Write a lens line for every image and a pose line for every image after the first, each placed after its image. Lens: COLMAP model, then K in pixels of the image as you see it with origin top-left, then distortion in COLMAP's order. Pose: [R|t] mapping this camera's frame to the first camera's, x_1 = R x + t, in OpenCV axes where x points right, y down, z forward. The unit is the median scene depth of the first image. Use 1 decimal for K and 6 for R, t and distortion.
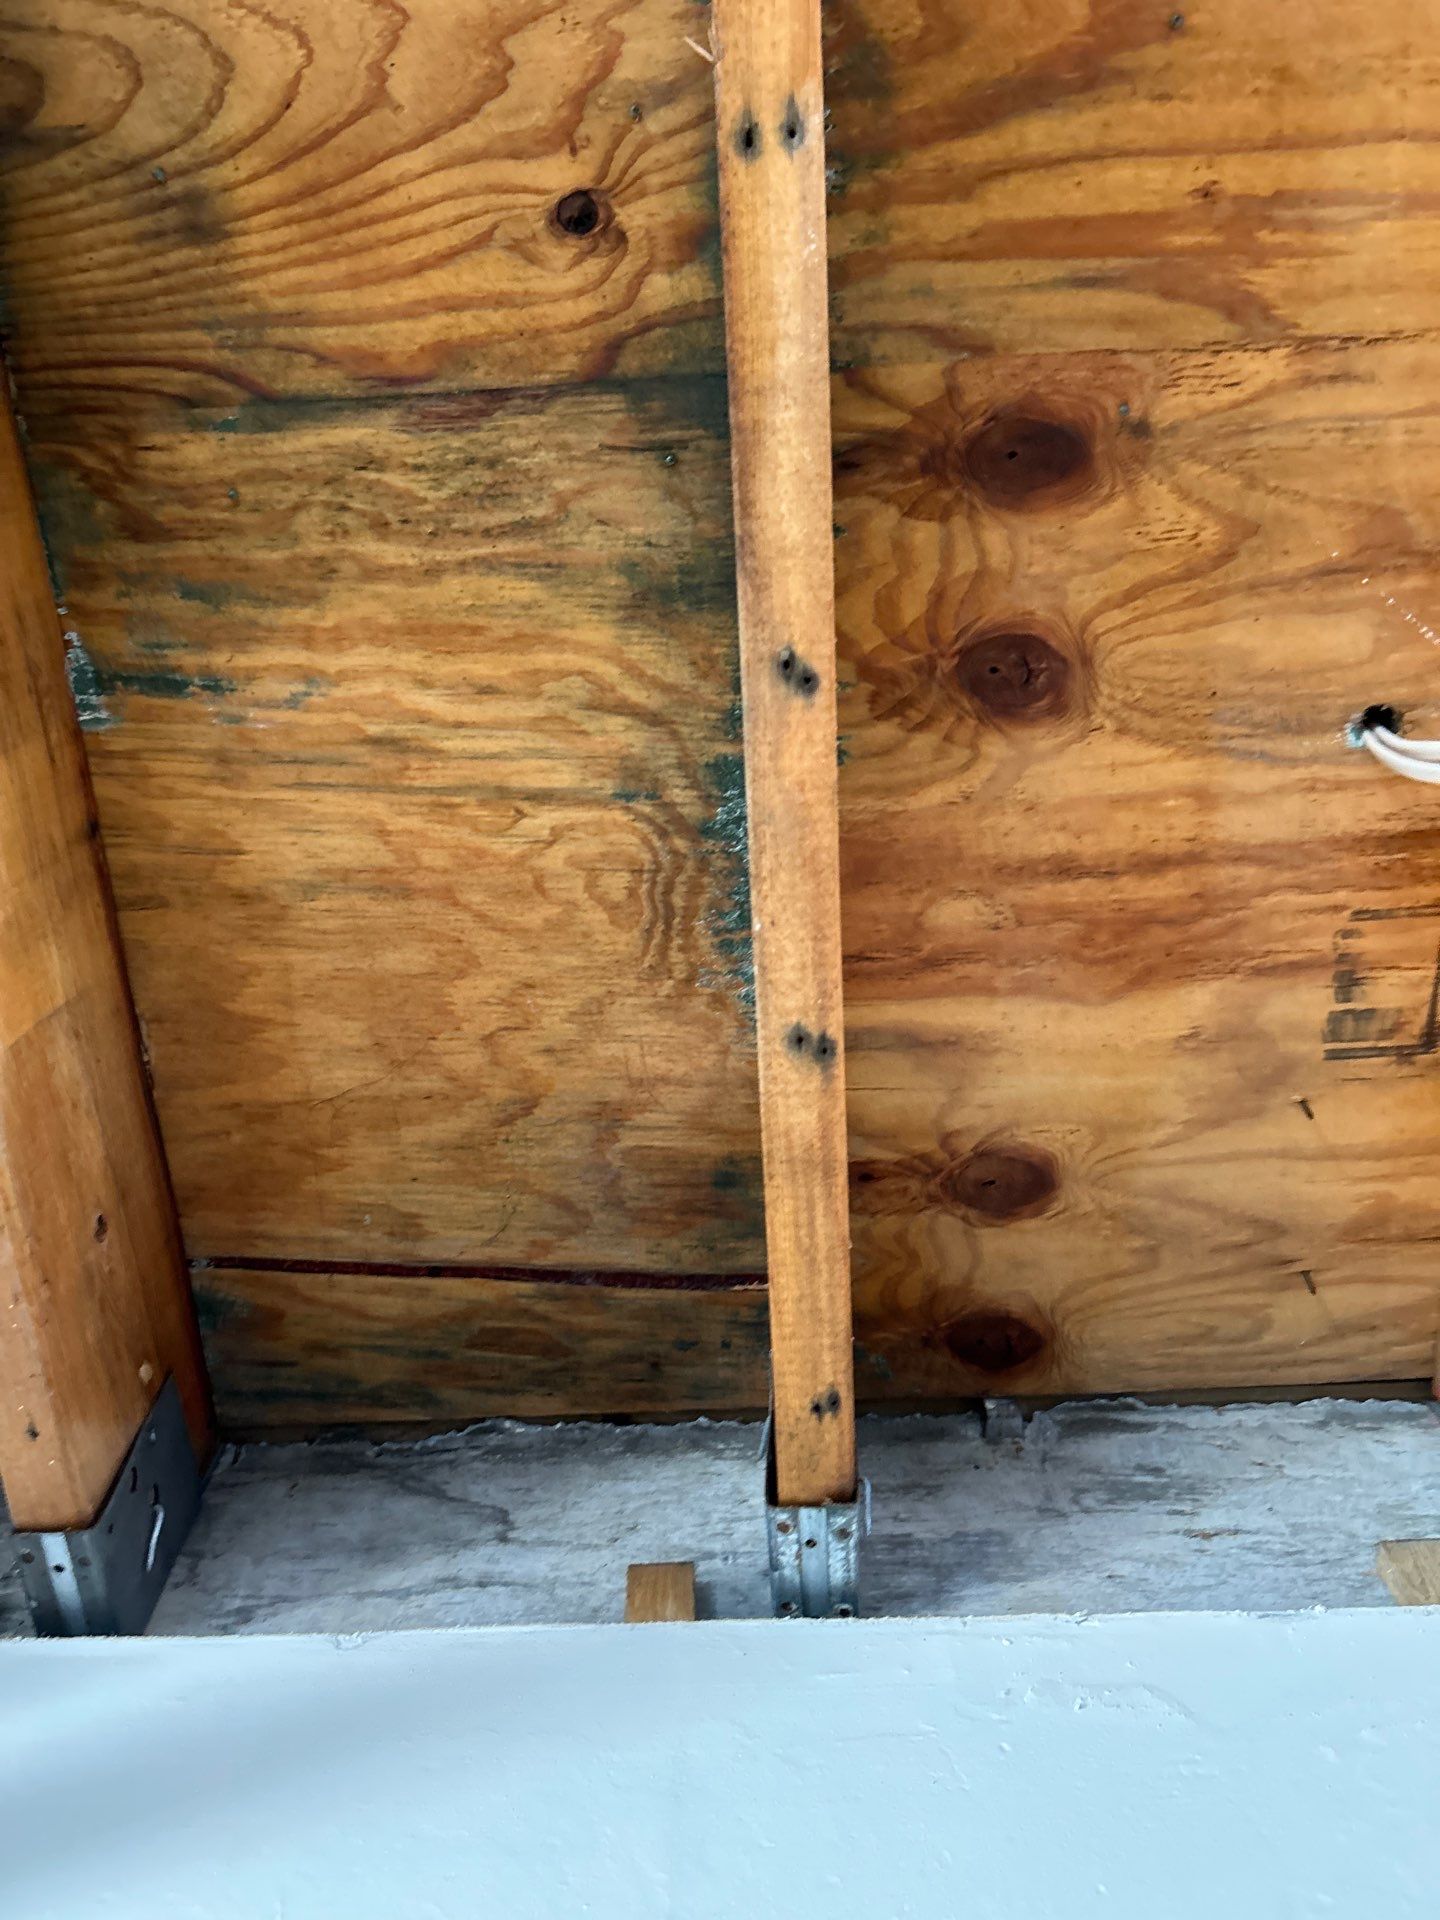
lens RADIAL K [[1455.5, 0, 709.9], [0, 1455.5, 952.4], [0, 0, 1]] dist [0.044629, -0.057213]
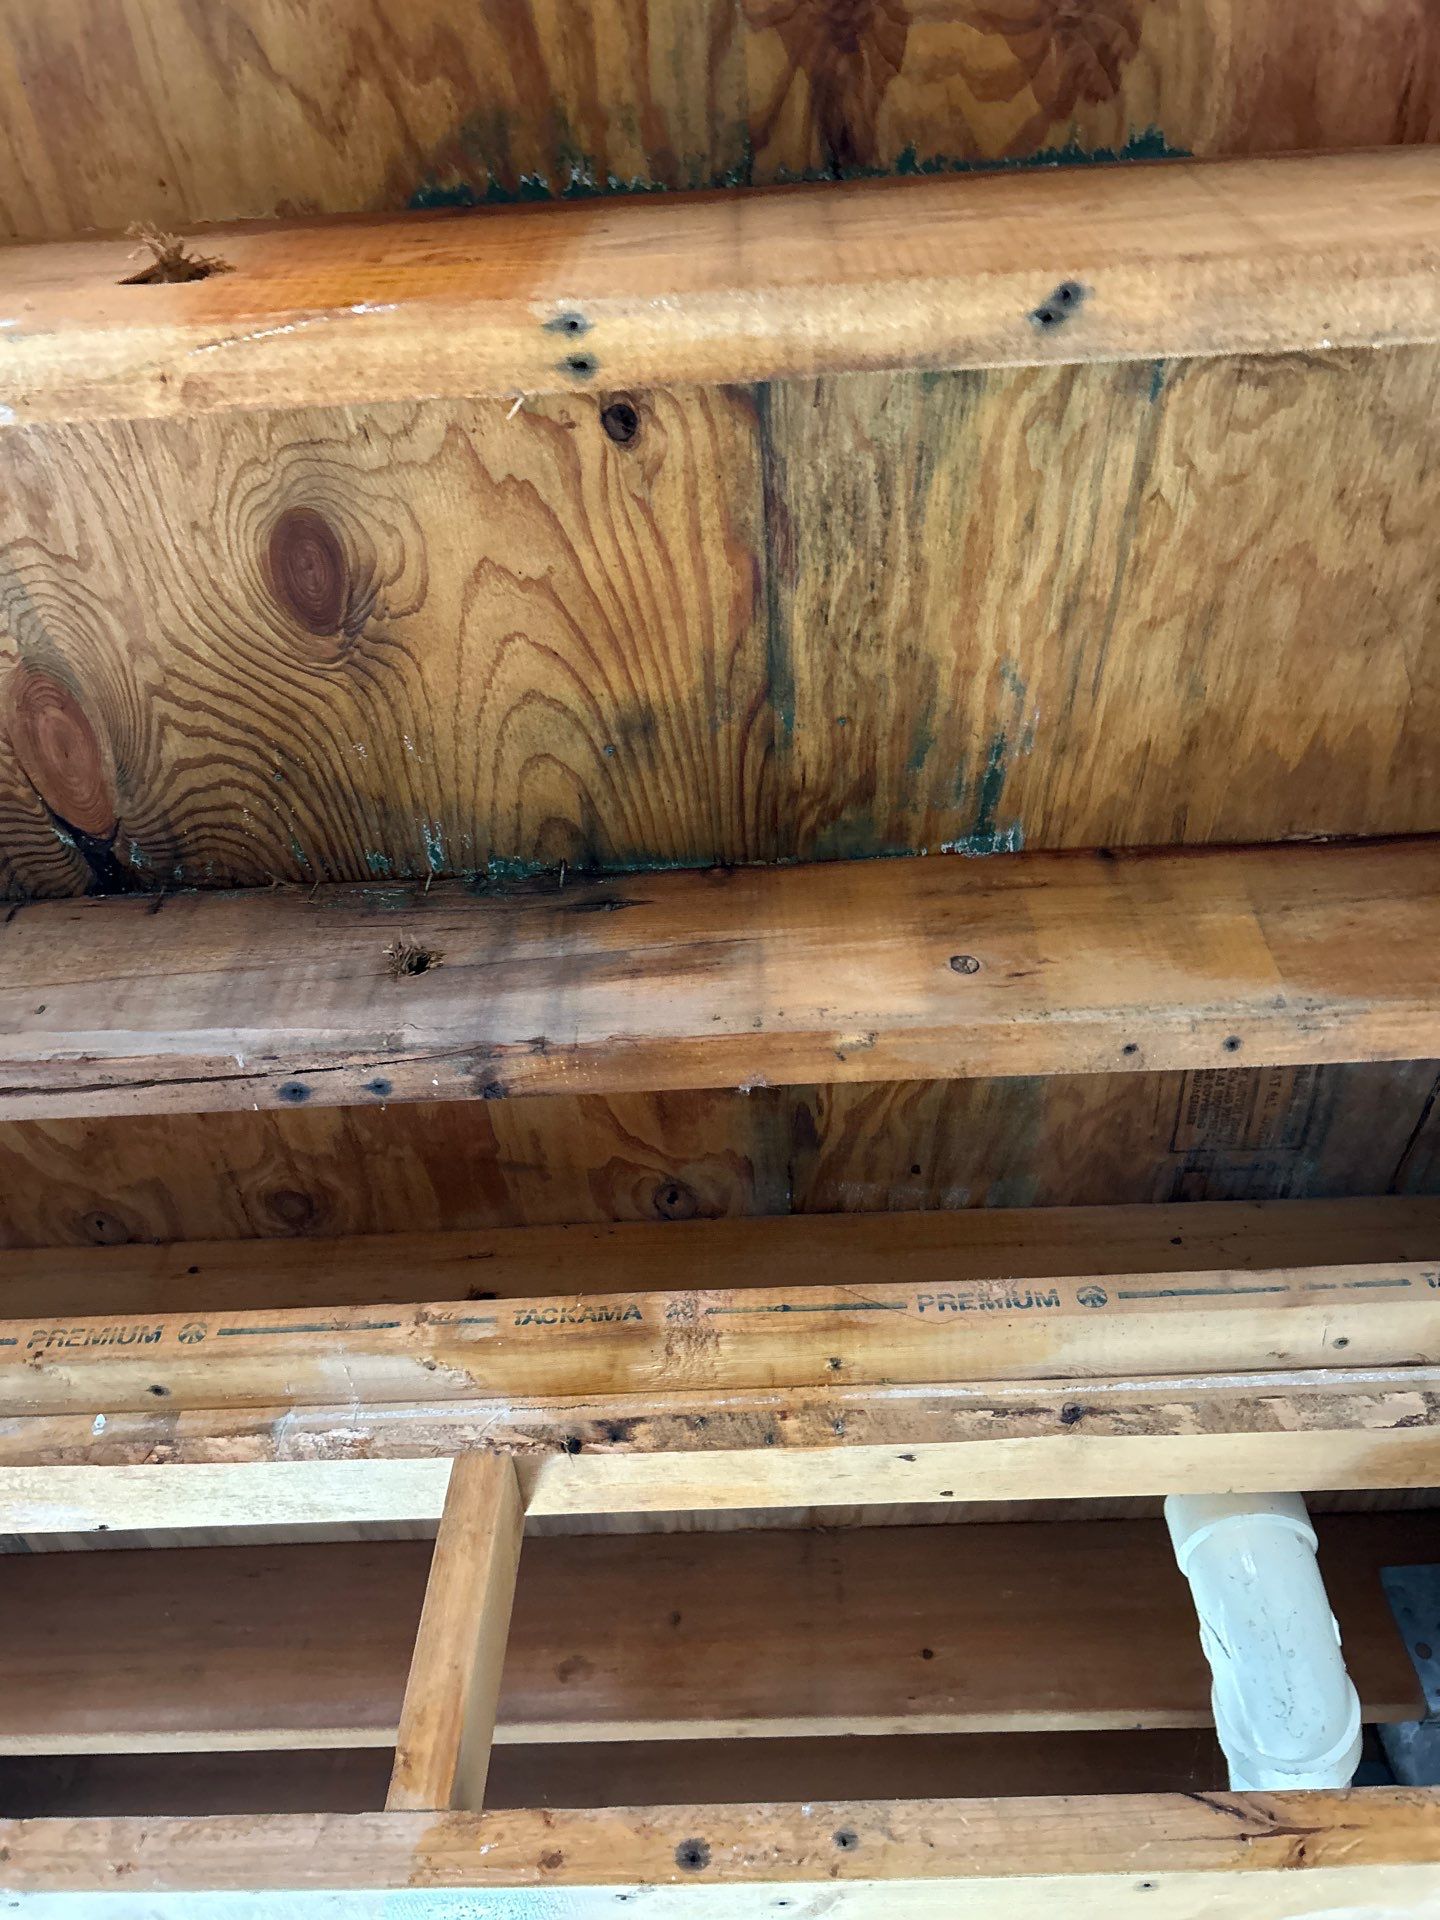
lens RADIAL K [[1455.5, 0, 717.0], [0, 1455.5, 948.8], [0, 0, 1]] dist [0.044629, -0.057213]
pose [[-0.004957, -0.805157, -0.593041, 0.234845], [0.937869, 0.202020, -0.282117, -0.033373], [0.346954, -0.557593, 0.754131, -0.044152]]
